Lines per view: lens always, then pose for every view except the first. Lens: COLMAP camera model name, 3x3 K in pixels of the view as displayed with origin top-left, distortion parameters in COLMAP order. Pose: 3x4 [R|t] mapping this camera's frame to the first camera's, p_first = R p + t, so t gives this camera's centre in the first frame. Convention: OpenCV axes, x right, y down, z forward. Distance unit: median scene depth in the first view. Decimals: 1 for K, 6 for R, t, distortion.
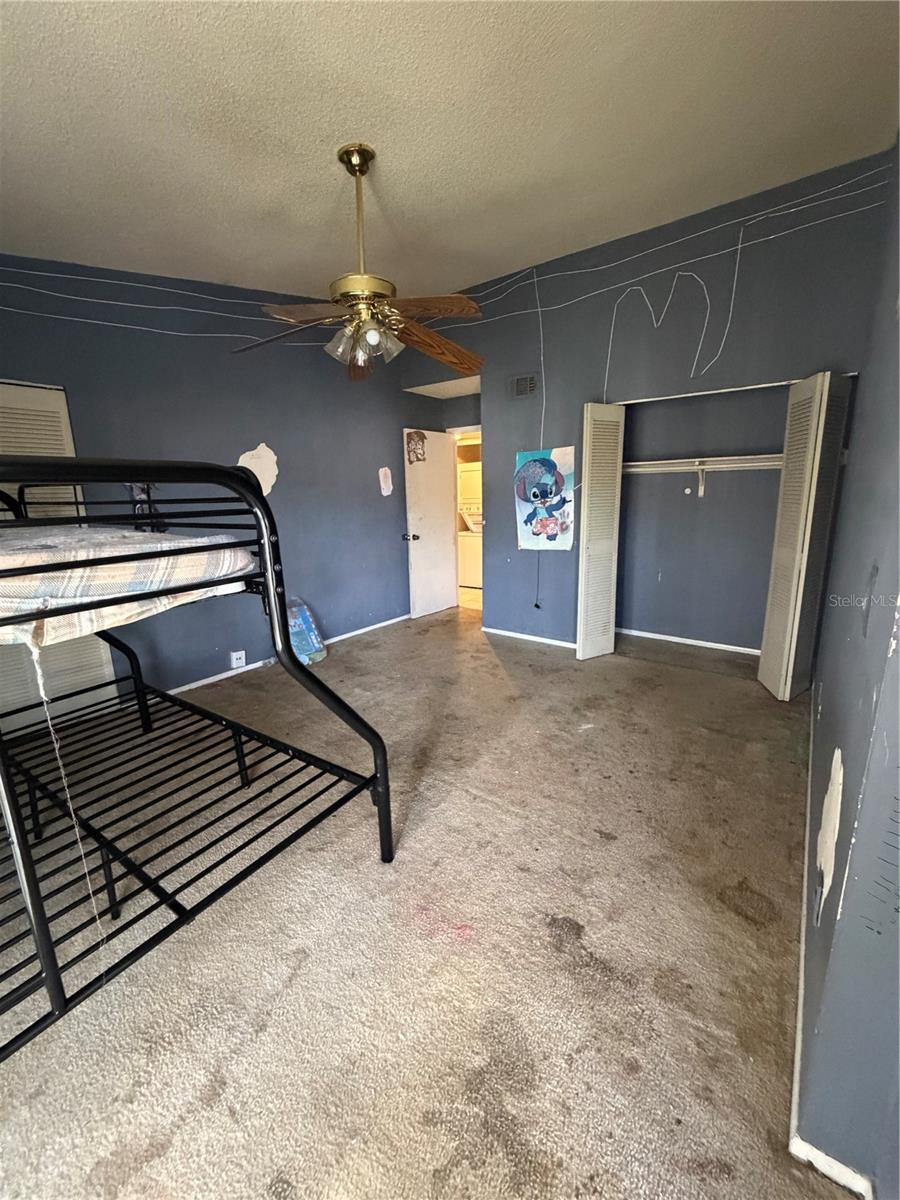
lens RADIAL K [[476.8, 0, 450.5], [0, 476.8, 595.0], [0, 0, 1]] dist [-0.003545, 0.000136]
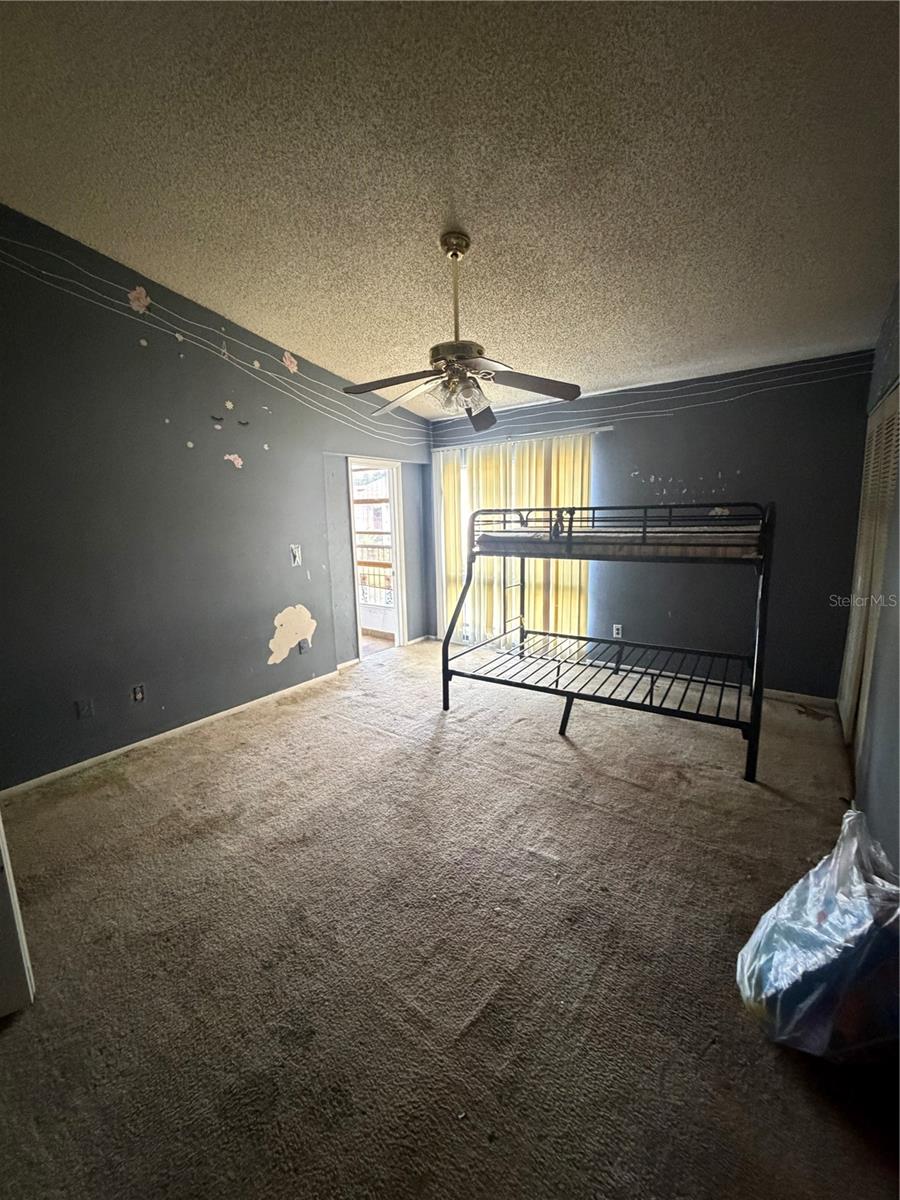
lens RADIAL K [[476.8, 0, 449.4], [0, 476.8, 599.1], [0, 0, 1]] dist [-0.003545, 0.000136]
pose [[-0.998632, 0.045889, -0.025050, -0.109789], [0.033319, 0.927855, 0.371451, -0.532832], [0.040288, 0.370108, -0.928115, 2.394099]]
